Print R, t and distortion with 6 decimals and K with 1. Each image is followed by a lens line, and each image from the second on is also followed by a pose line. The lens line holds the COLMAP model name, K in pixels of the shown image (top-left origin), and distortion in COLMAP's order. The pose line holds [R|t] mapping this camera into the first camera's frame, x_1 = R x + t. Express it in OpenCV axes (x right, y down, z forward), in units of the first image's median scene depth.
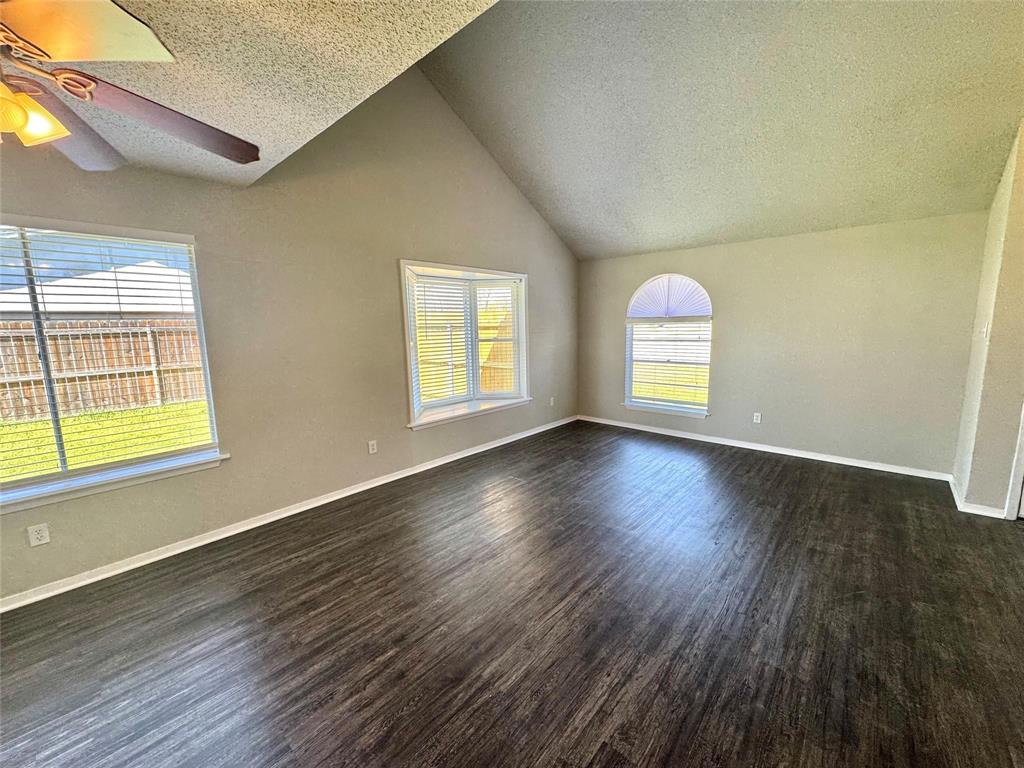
lens RADIAL K [[410.3, 0, 508.6], [0, 410.3, 383.4], [0, 0, 1]] dist [0.000708, 0.000053]
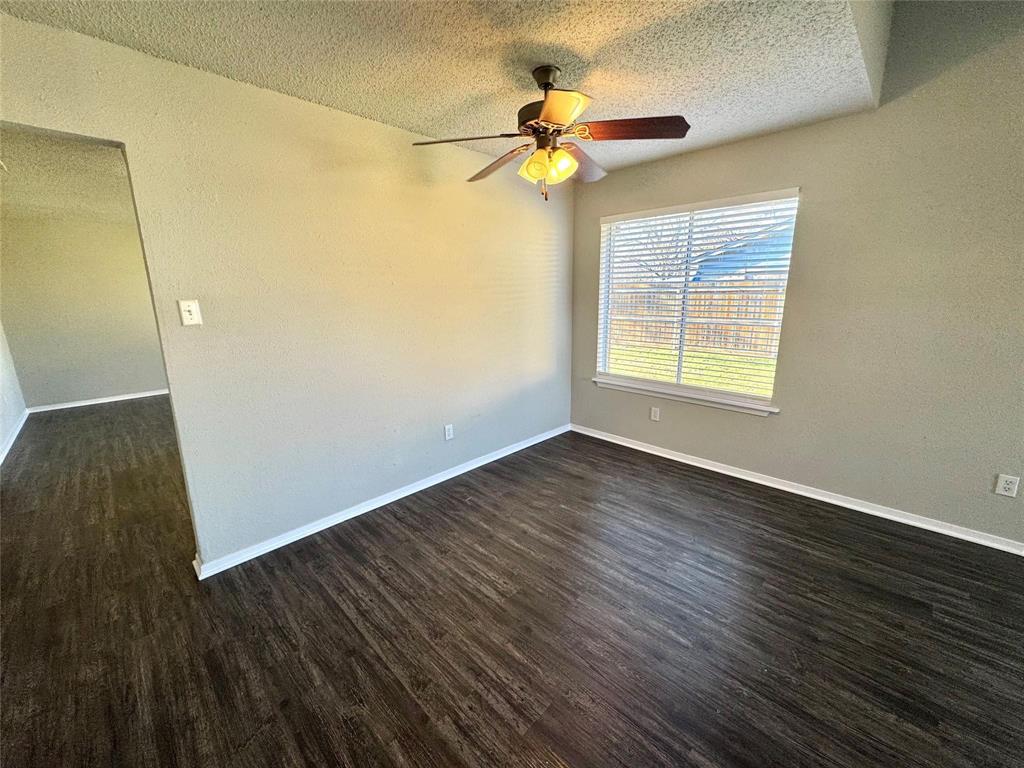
lens RADIAL K [[410.3, 0, 510.1], [0, 410.3, 387.2], [0, 0, 1]] dist [0.000708, 0.000053]
pose [[-0.054234, 0.244150, -0.968220, 0.401947], [-0.131615, 0.959439, 0.249309, -0.055566], [0.989816, 0.140953, -0.019900, 0.458604]]
